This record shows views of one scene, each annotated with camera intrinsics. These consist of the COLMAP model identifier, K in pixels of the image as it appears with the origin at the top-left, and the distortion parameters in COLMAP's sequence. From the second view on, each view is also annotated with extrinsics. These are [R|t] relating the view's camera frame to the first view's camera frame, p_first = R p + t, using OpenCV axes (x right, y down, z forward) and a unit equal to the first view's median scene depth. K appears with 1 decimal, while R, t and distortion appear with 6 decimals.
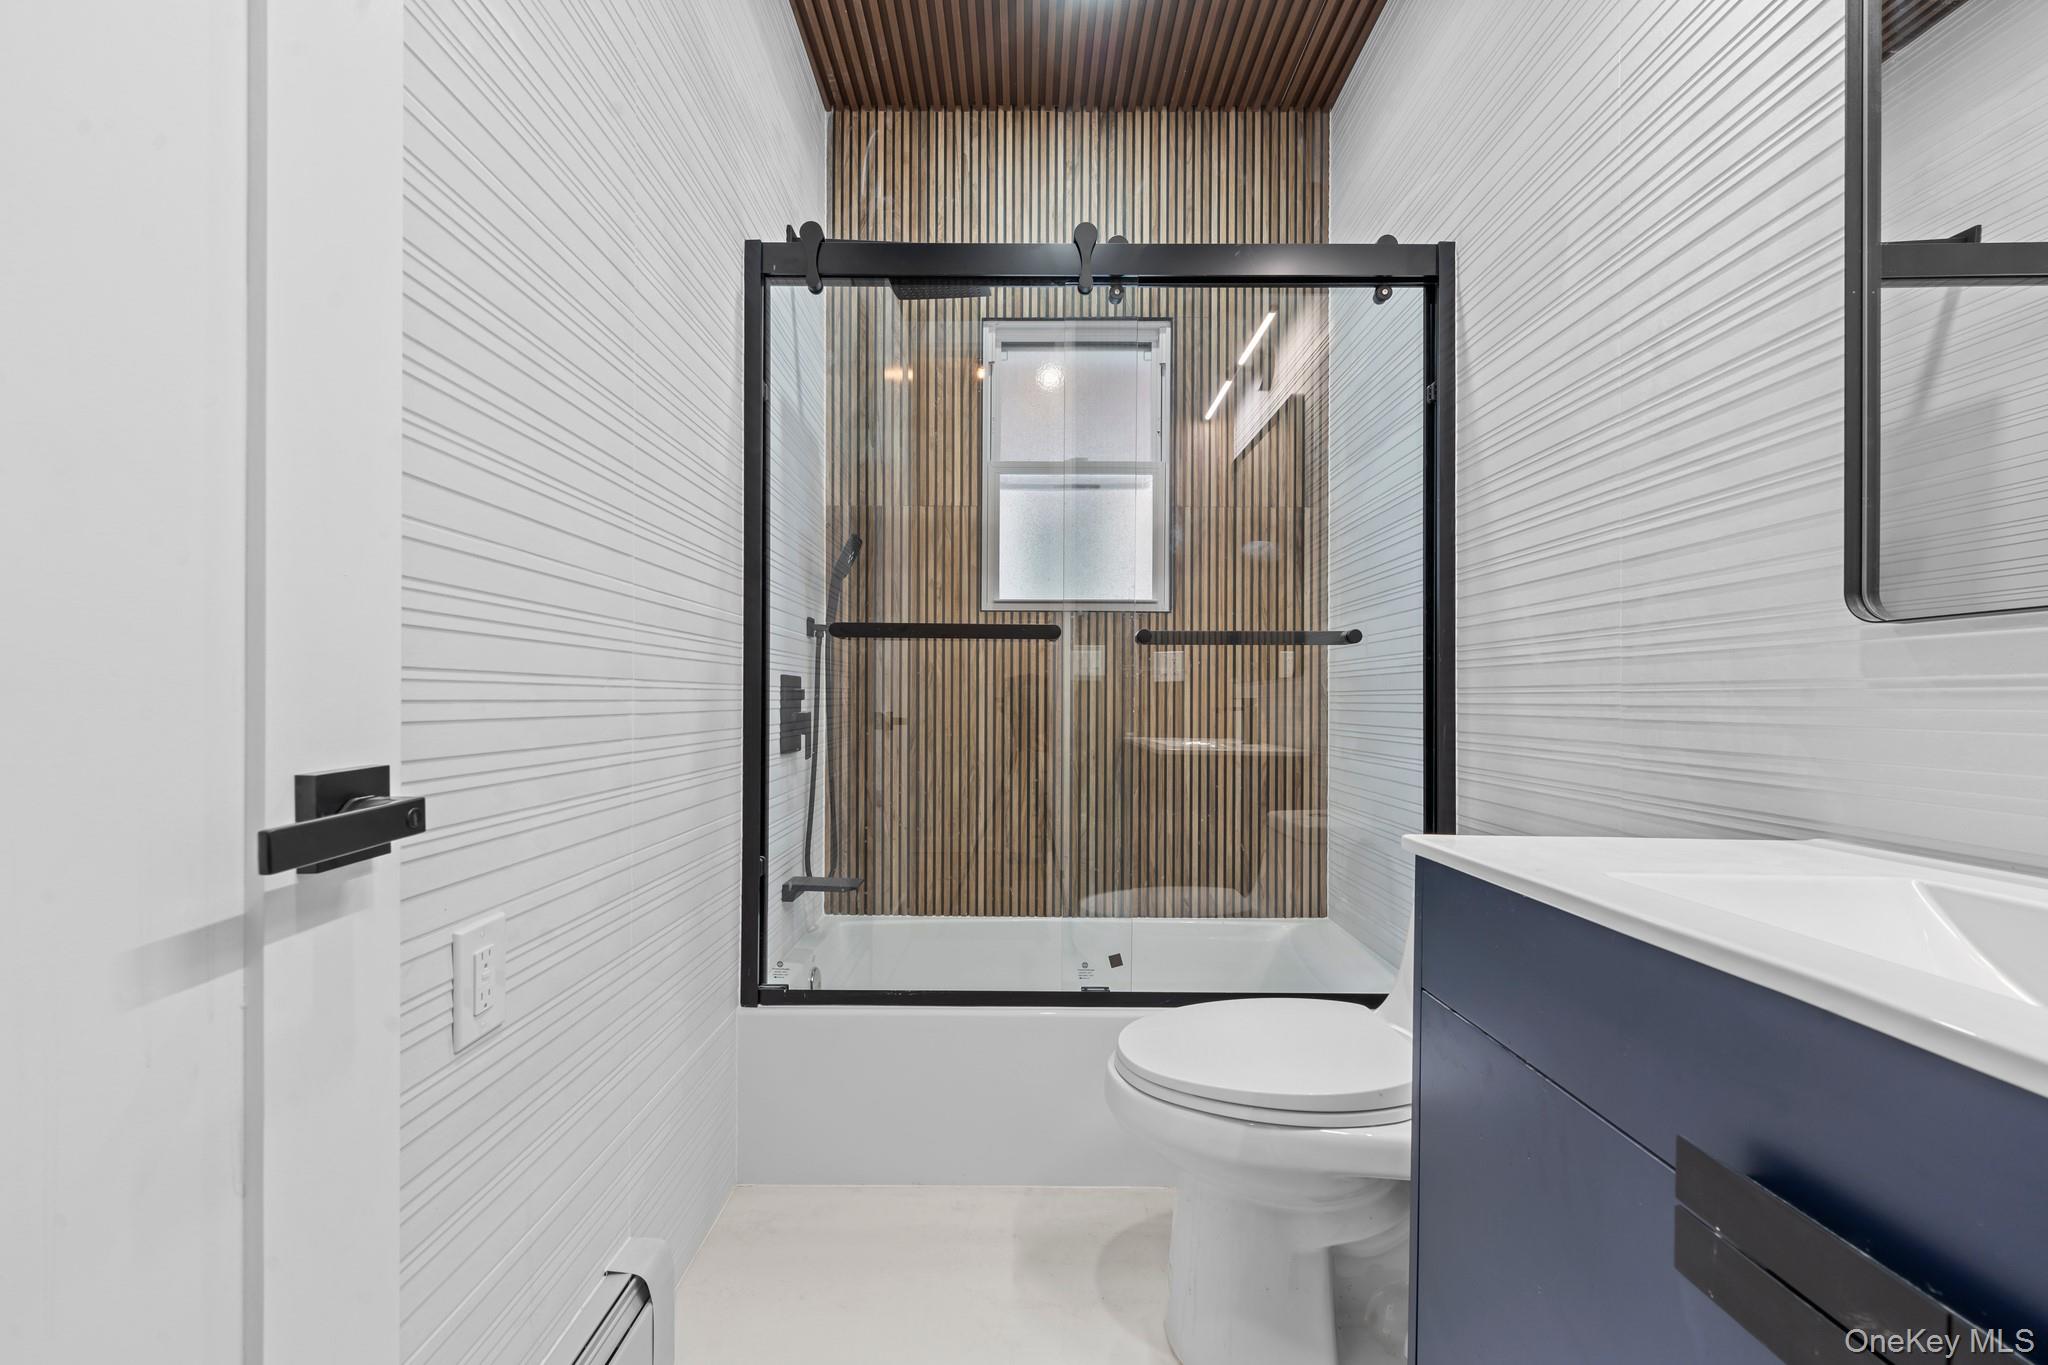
lens RADIAL K [[830.7, 0, 1016.2], [0, 830.7, 697.3], [0, 0, 1]] dist [0.003333, -0.002373]
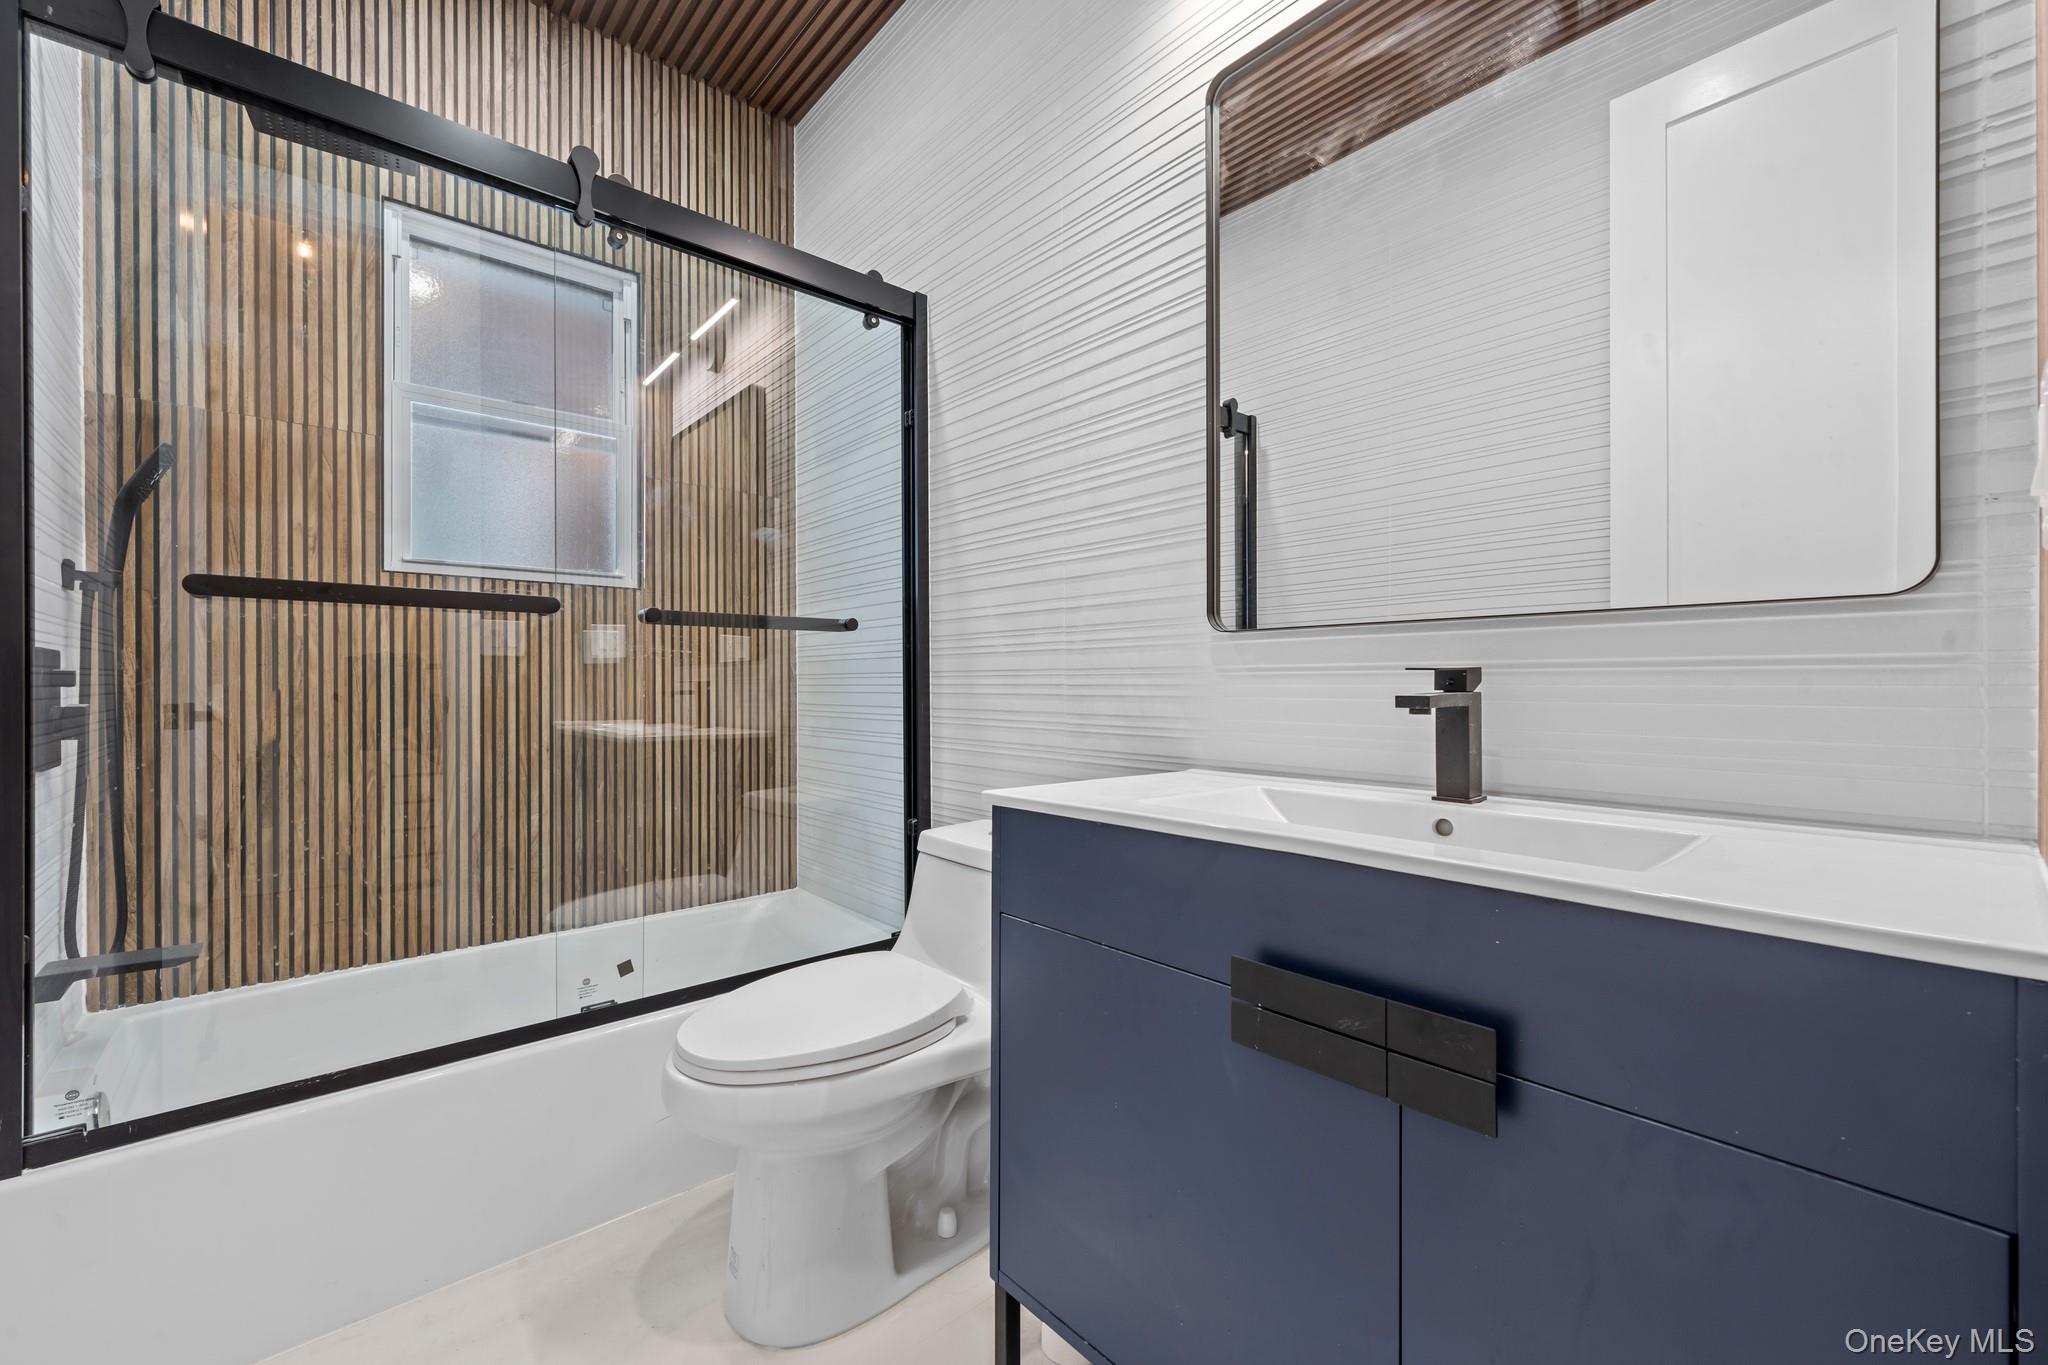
lens RADIAL K [[830.7, 0, 1017.1], [0, 830.7, 682.3], [0, 0, 1]] dist [0.003333, -0.002373]
pose [[0.747757, -0.005014, 0.663953, -0.139717], [0.004078, 0.999987, 0.002959, 0.001038], [-0.663960, 0.000495, 0.747768, 0.024525]]
